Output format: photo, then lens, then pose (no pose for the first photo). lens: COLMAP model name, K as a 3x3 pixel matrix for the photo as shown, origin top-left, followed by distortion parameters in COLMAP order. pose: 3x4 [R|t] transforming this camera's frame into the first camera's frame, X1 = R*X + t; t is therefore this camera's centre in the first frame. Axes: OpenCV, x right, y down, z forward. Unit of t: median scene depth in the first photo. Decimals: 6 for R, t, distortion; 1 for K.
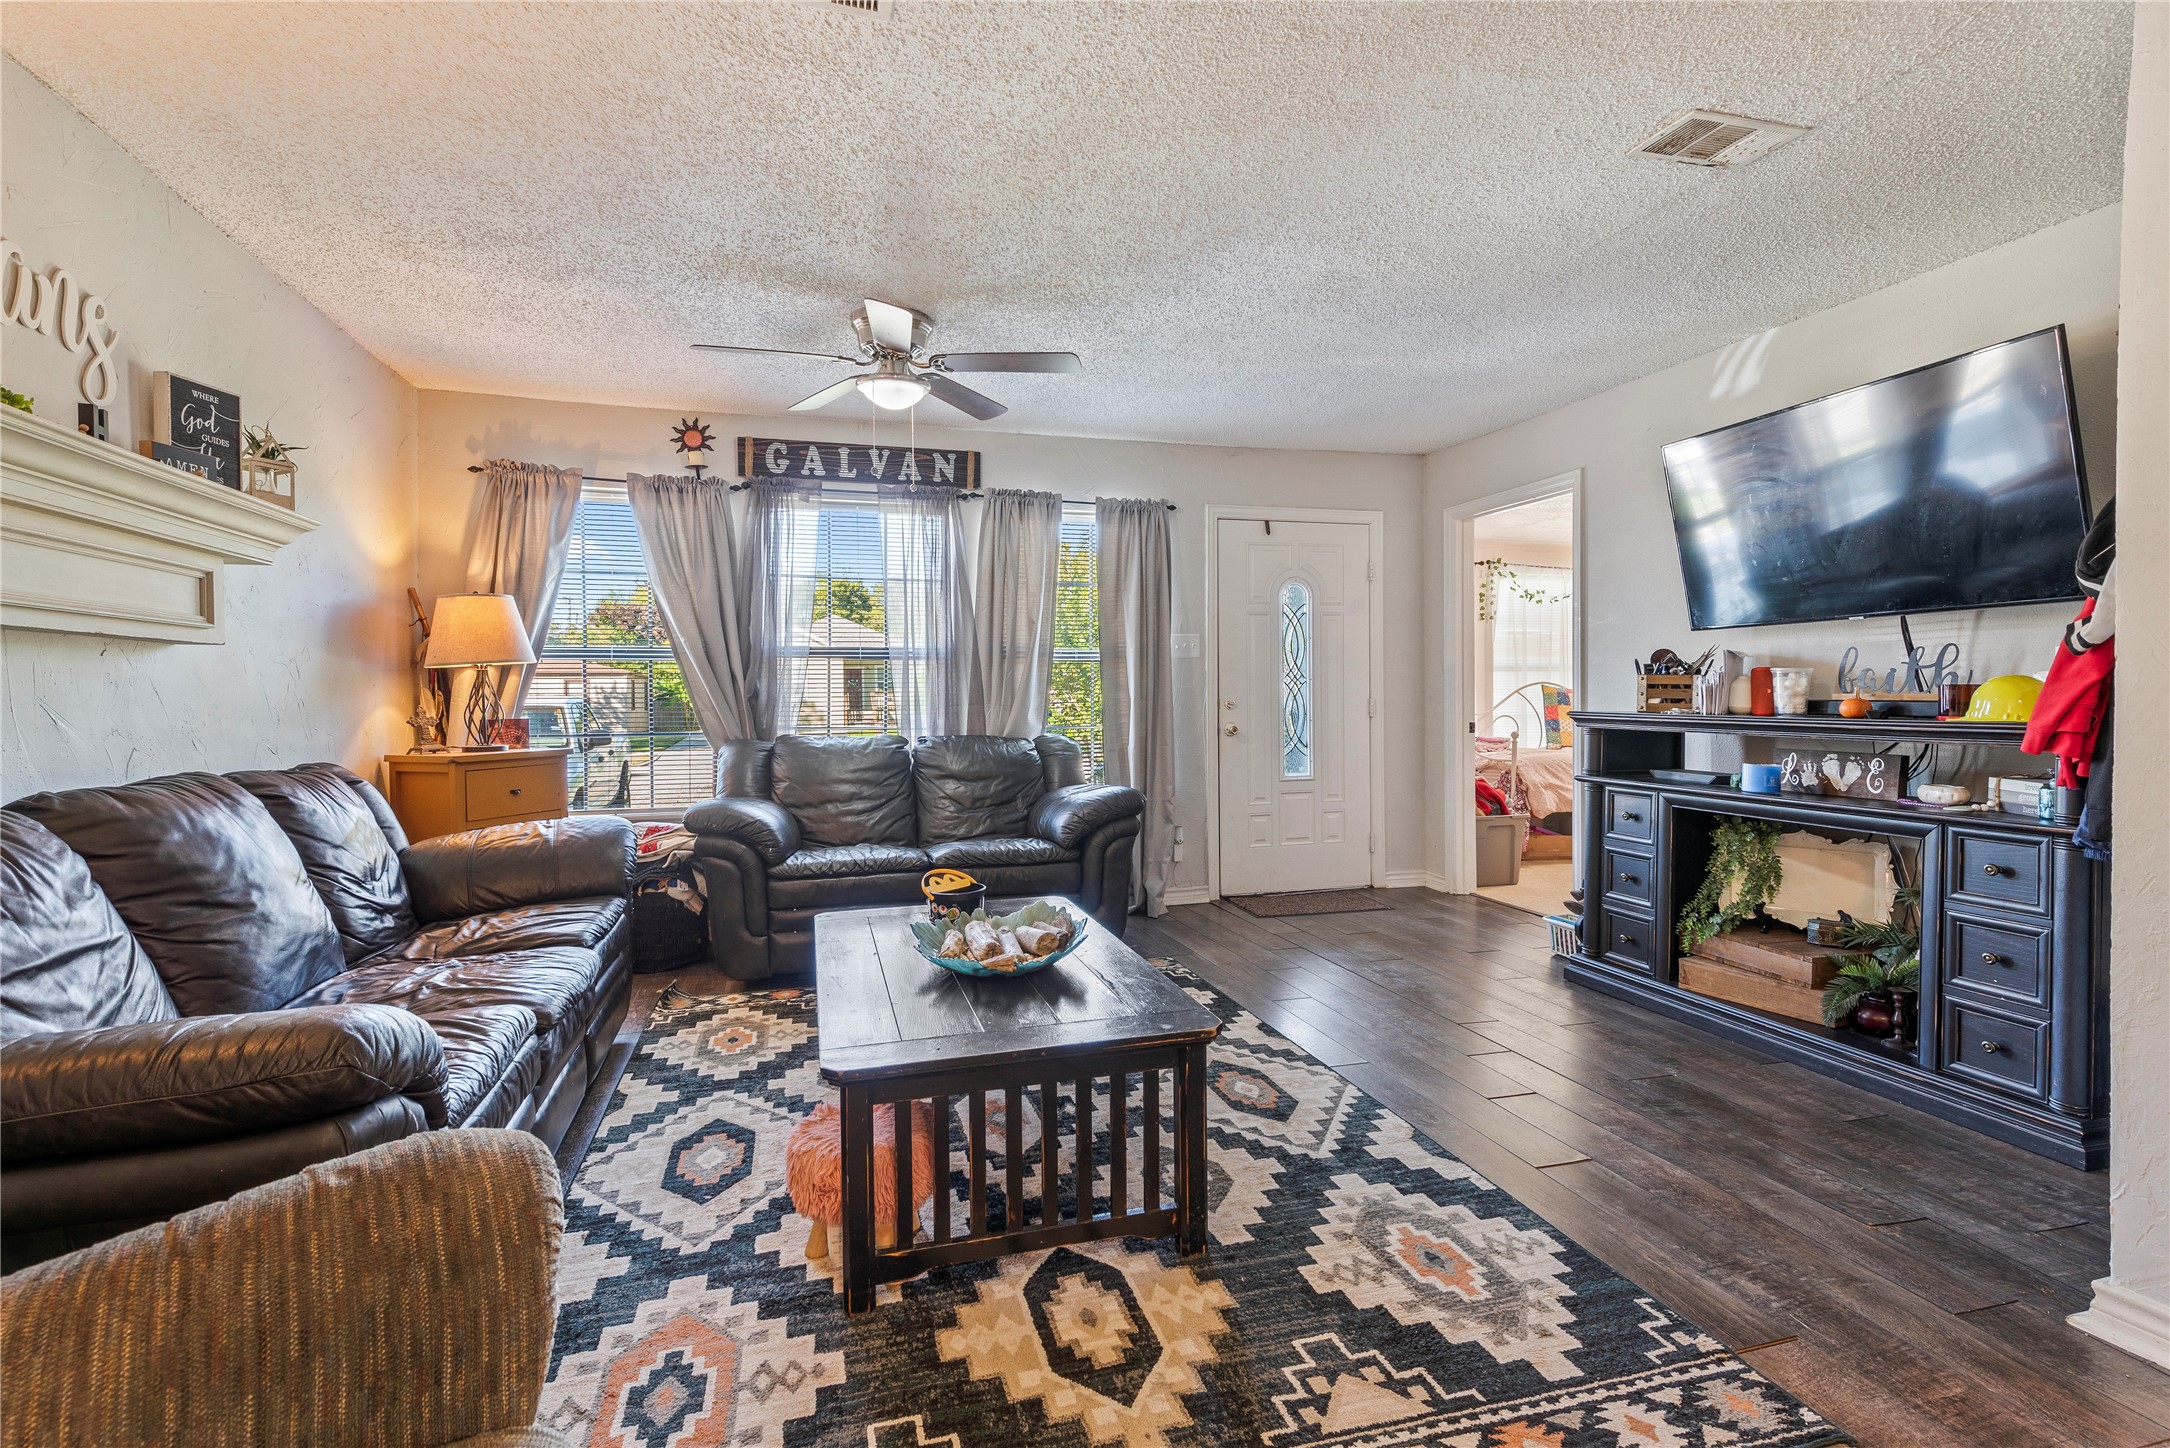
lens RADIAL K [[956.1, 0, 1073.8], [0, 956.1, 711.6], [0, 0, 1]] dist [0.014260, -0.000849]
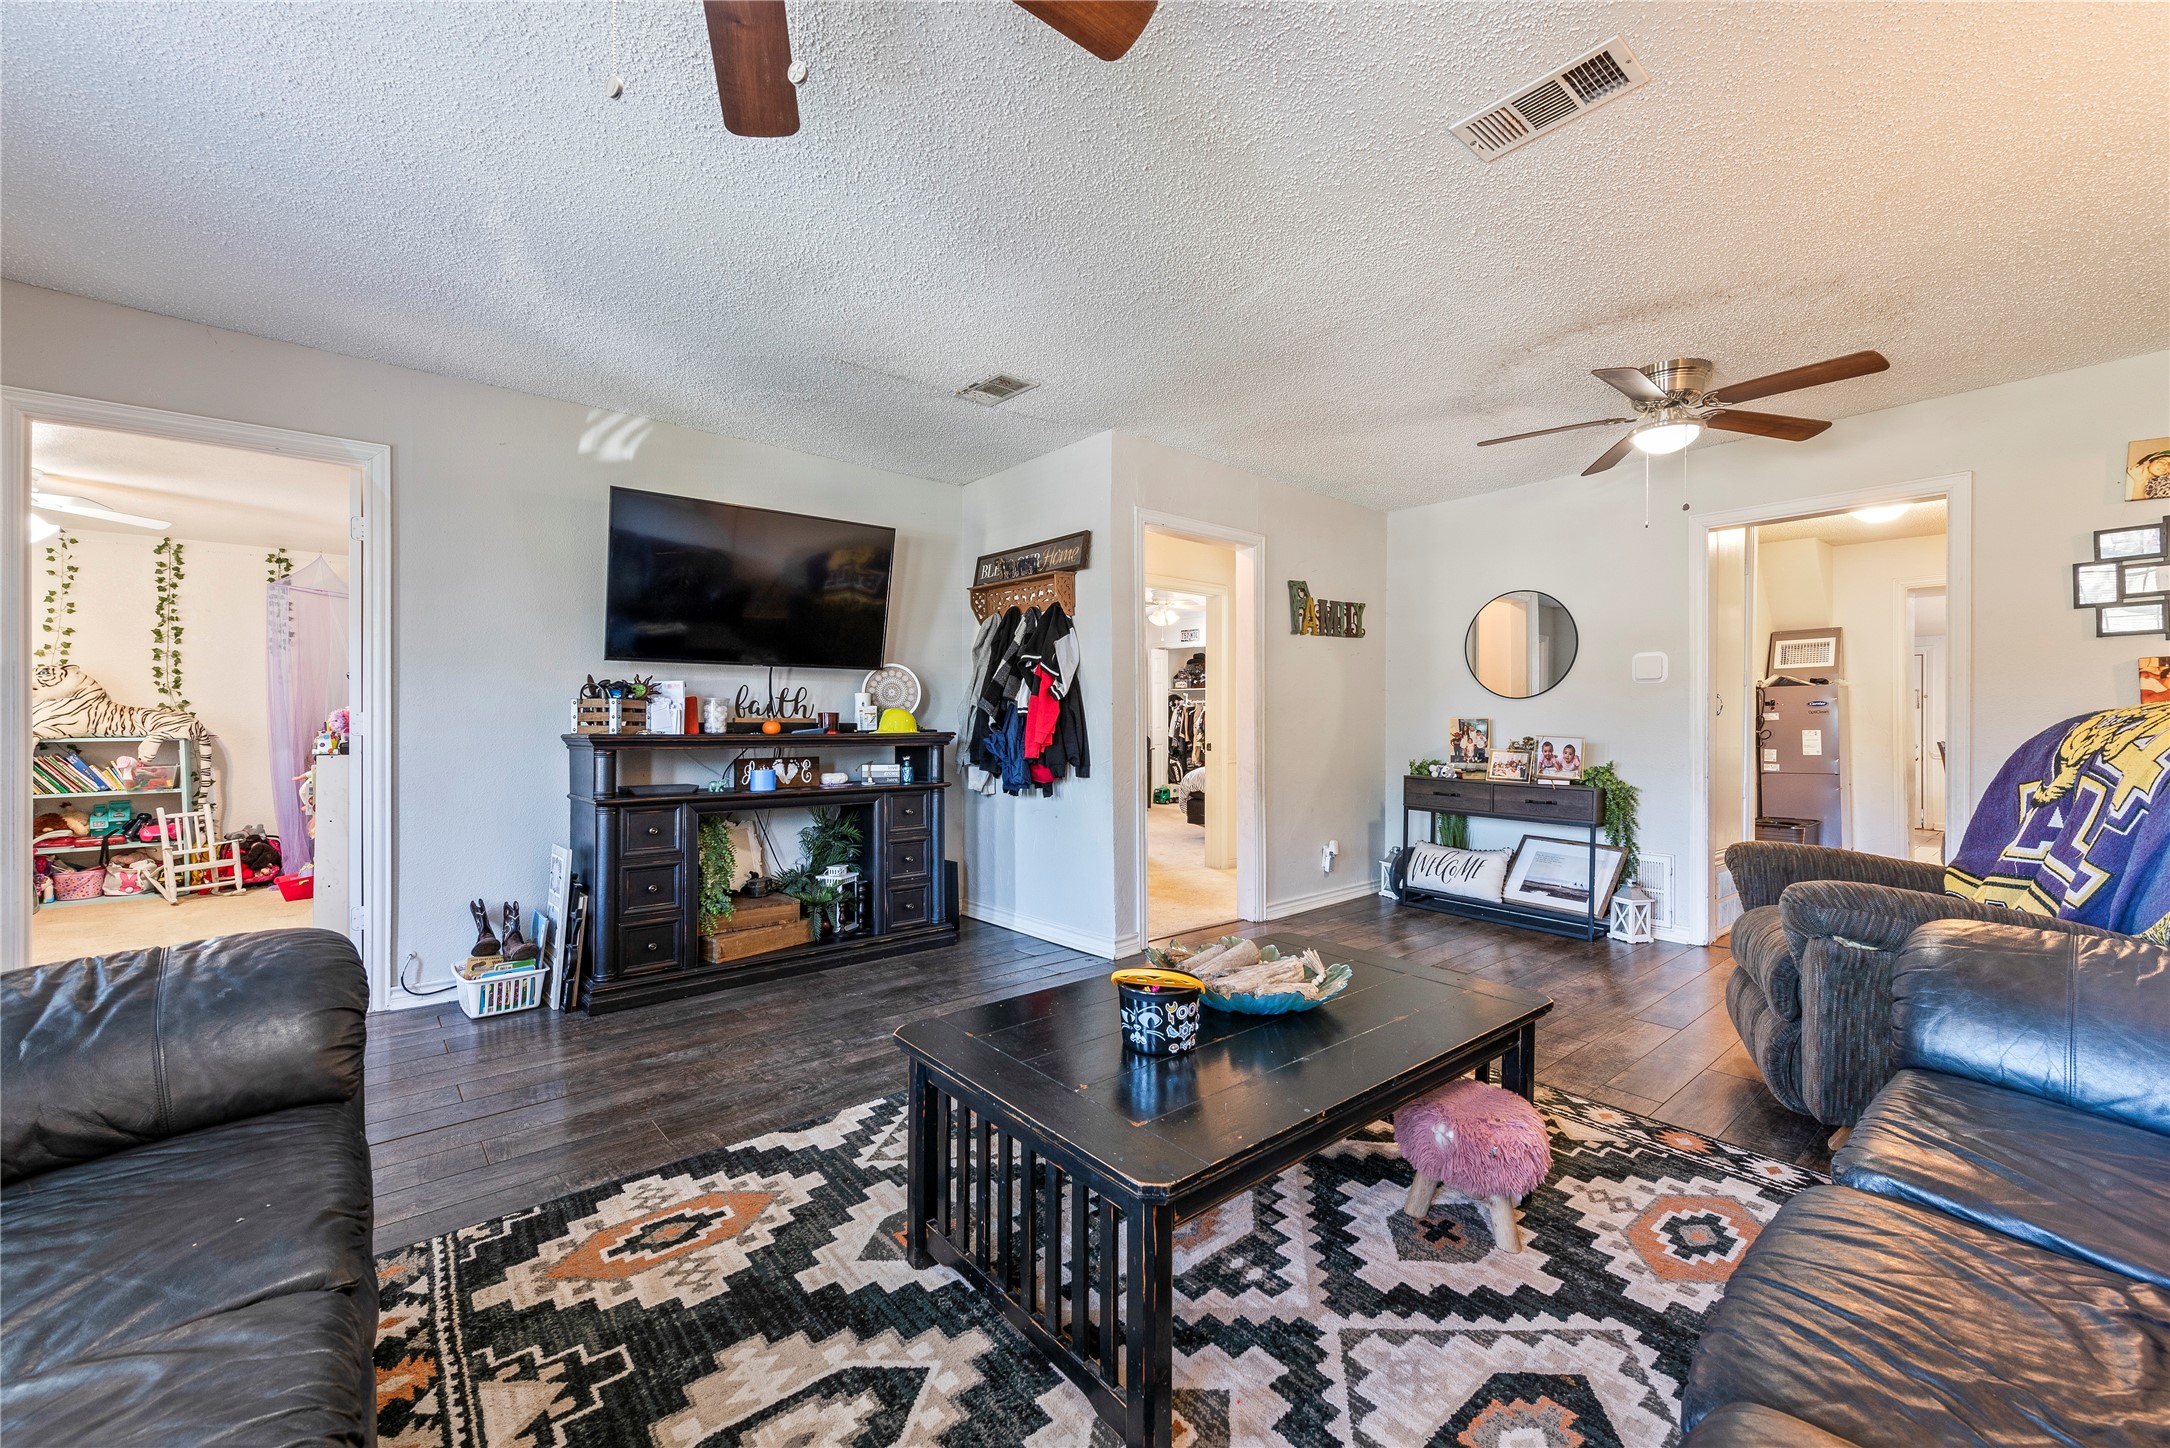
lens RADIAL K [[869.2, 0, 1075.4], [0, 869.2, 725.1], [0, 0, 1]] dist [0.011692, 0.000012]
pose [[-0.399068, -0.000807, 0.916921, -0.883696], [0.014811, 0.999863, 0.007326, -0.015549], [-0.916802, 0.016504, -0.399001, 1.676305]]
